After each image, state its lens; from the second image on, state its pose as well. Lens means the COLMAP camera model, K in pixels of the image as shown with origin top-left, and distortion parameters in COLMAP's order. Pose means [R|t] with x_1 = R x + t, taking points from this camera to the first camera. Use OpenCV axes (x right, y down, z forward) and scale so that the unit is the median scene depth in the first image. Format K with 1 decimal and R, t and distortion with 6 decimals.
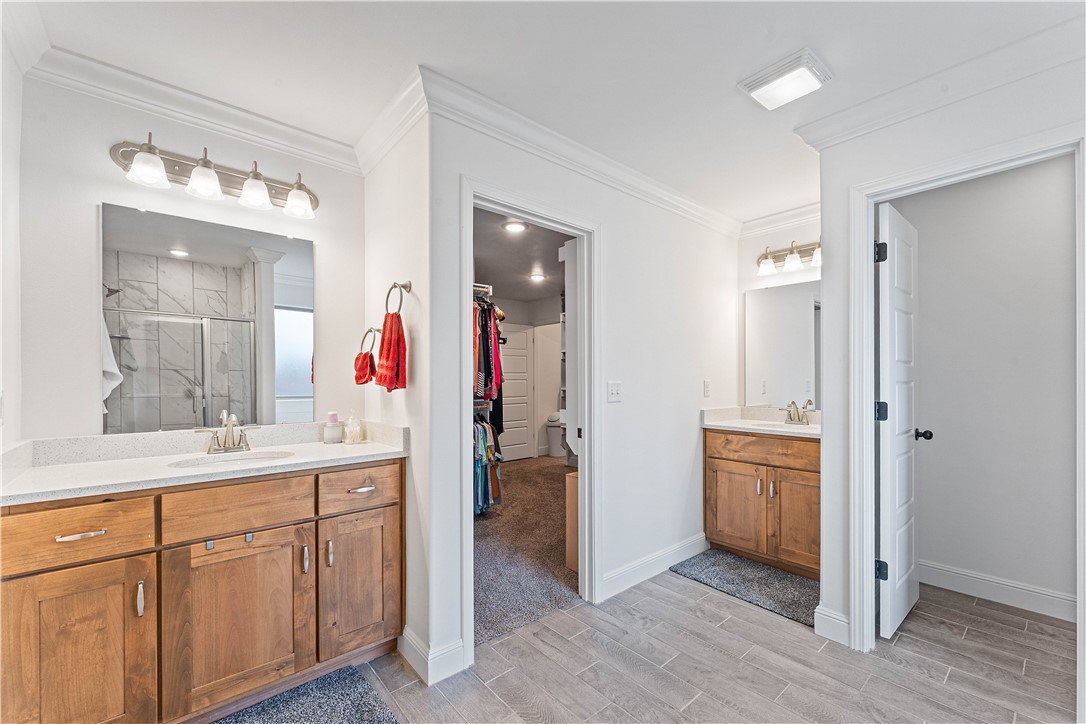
lens RADIAL K [[449.3, 0, 548.0], [0, 449.3, 380.3], [0, 0, 1]] dist [0.000201, -0.000142]
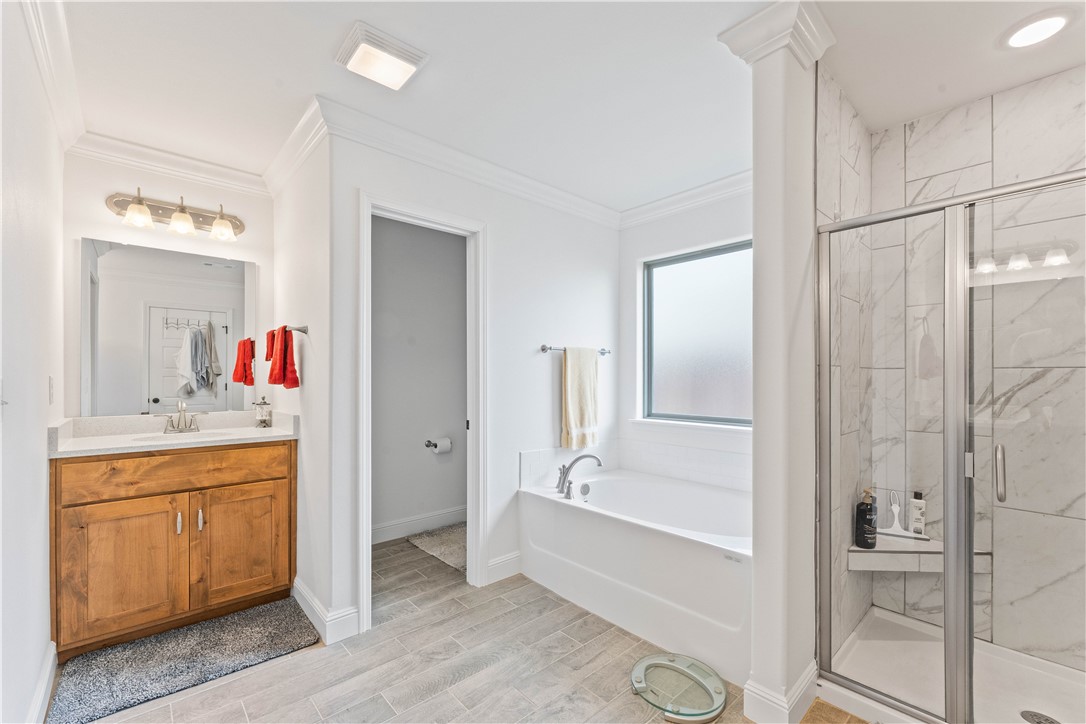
lens RADIAL K [[449.3, 0, 549.8], [0, 449.3, 376.8], [0, 0, 1]] dist [0.000201, -0.000142]
pose [[-0.024158, 0.002249, 0.999706, -0.267357], [0.003893, 0.999990, -0.002156, 0.005454], [-0.999701, 0.003840, -0.024167, 0.419314]]
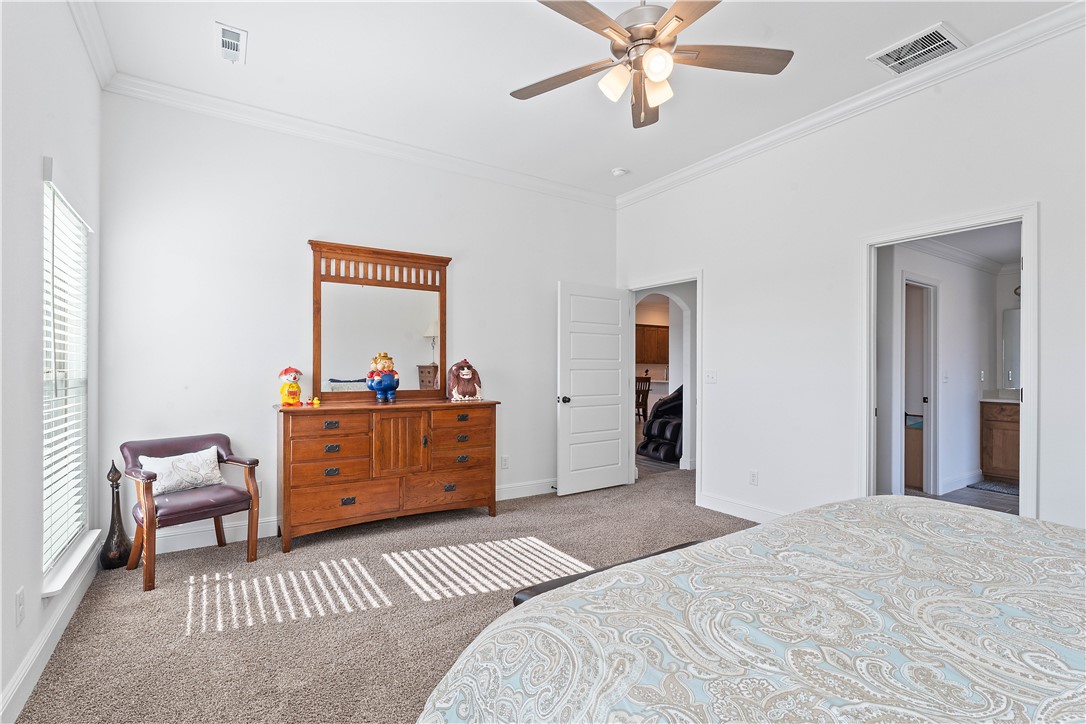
lens RADIAL K [[497.4, 0, 541.2], [0, 497.4, 367.7], [0, 0, 1]] dist [-0.004685, -0.000485]
pose [[0.990756, 0.005045, -0.135559, -1.017875], [-0.006459, 0.999929, -0.009992, 0.018323], [0.135499, 0.010775, 0.990719, -0.987464]]
